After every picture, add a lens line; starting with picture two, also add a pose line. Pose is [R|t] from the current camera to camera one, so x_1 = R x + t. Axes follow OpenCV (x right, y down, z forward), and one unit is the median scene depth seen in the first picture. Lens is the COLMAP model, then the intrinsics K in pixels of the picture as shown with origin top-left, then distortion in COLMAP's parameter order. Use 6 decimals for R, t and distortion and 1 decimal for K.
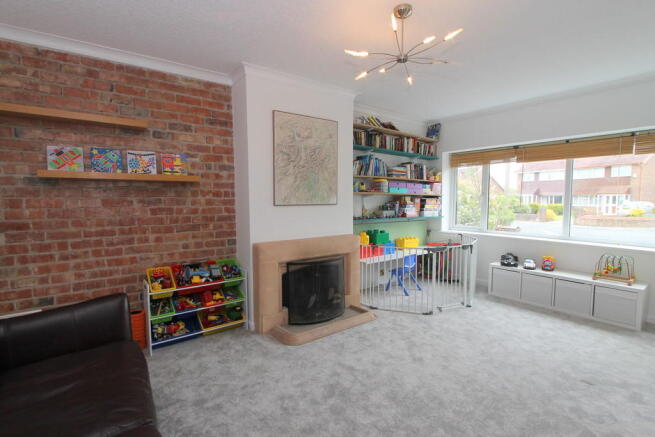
lens RADIAL K [[308.8, 0, 327.5], [0, 308.8, 218.5], [0, 0, 1]] dist [-0.000314, -0.000075]
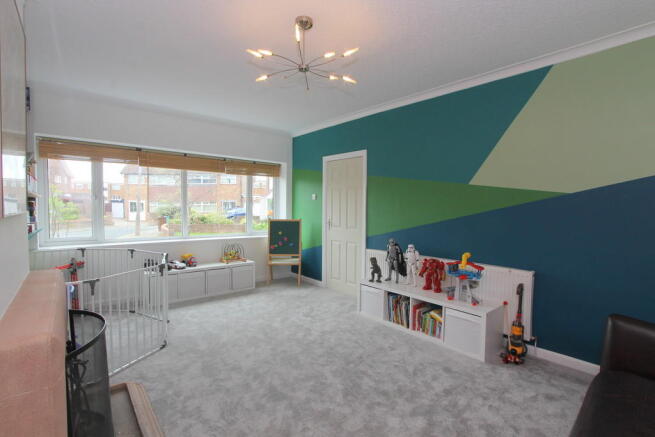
lens RADIAL K [[308.8, 0, 327.5], [0, 308.8, 218.5], [0, 0, 1]] dist [-0.000314, -0.000075]
pose [[-0.042978, -0.043788, 0.998116, -0.479339], [0.051900, 0.997592, 0.046000, -0.037999], [-0.997727, 0.053779, -0.040602, 0.579497]]
